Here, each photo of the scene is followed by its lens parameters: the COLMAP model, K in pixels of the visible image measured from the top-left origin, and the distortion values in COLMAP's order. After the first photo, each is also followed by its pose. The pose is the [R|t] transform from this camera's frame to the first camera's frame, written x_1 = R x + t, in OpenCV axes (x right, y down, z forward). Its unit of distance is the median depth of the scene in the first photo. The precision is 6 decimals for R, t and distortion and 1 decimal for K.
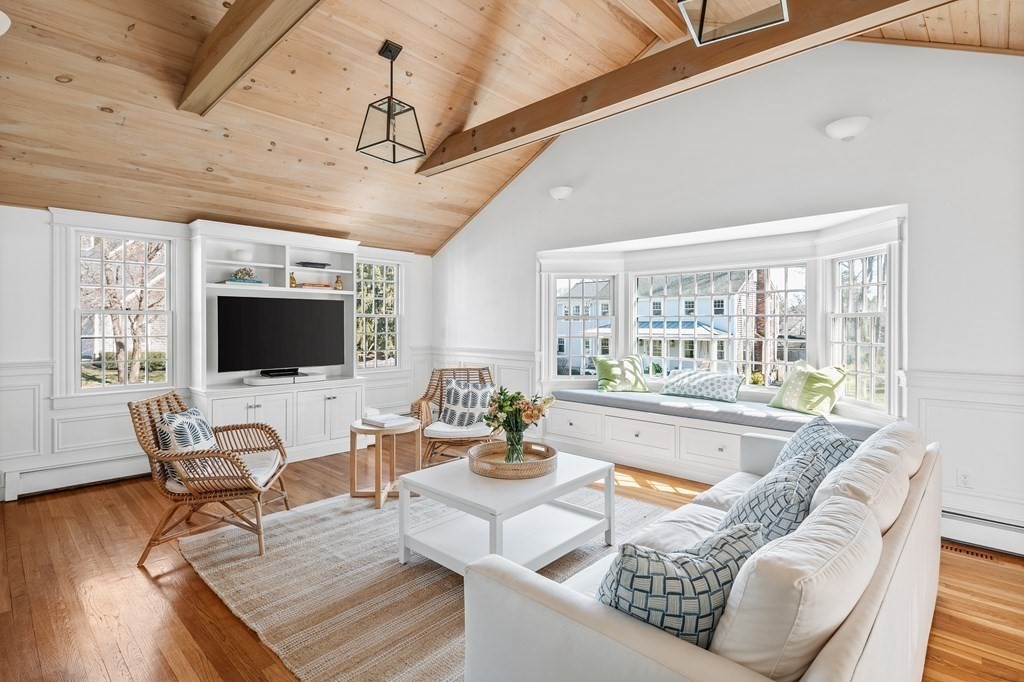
lens RADIAL K [[501.1, 0, 514.7], [0, 501.1, 327.5], [0, 0, 1]] dist [-0.000053, -0.001079]
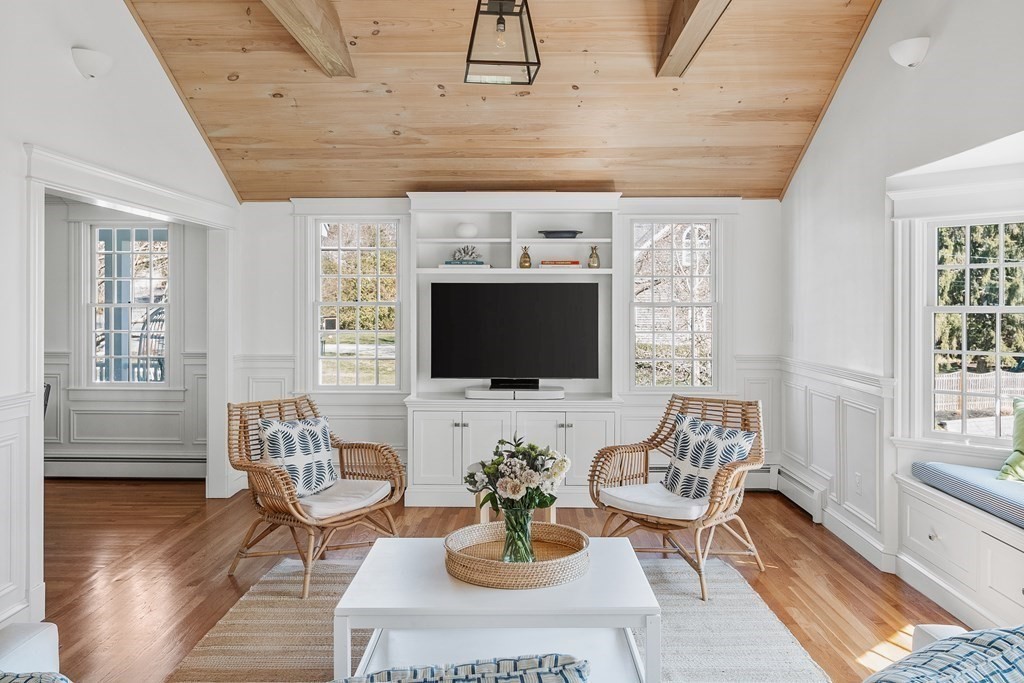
lens RADIAL K [[815.9, 0, 509.7], [0, 815.9, 310.0], [0, 0, 1]] dist [0.008208, 0.002251]
pose [[0.668003, 0.004843, -0.744143, 0.478772], [-0.005469, 0.999984, 0.001599, -0.022883], [0.744139, 0.003001, 0.668018, 0.216545]]
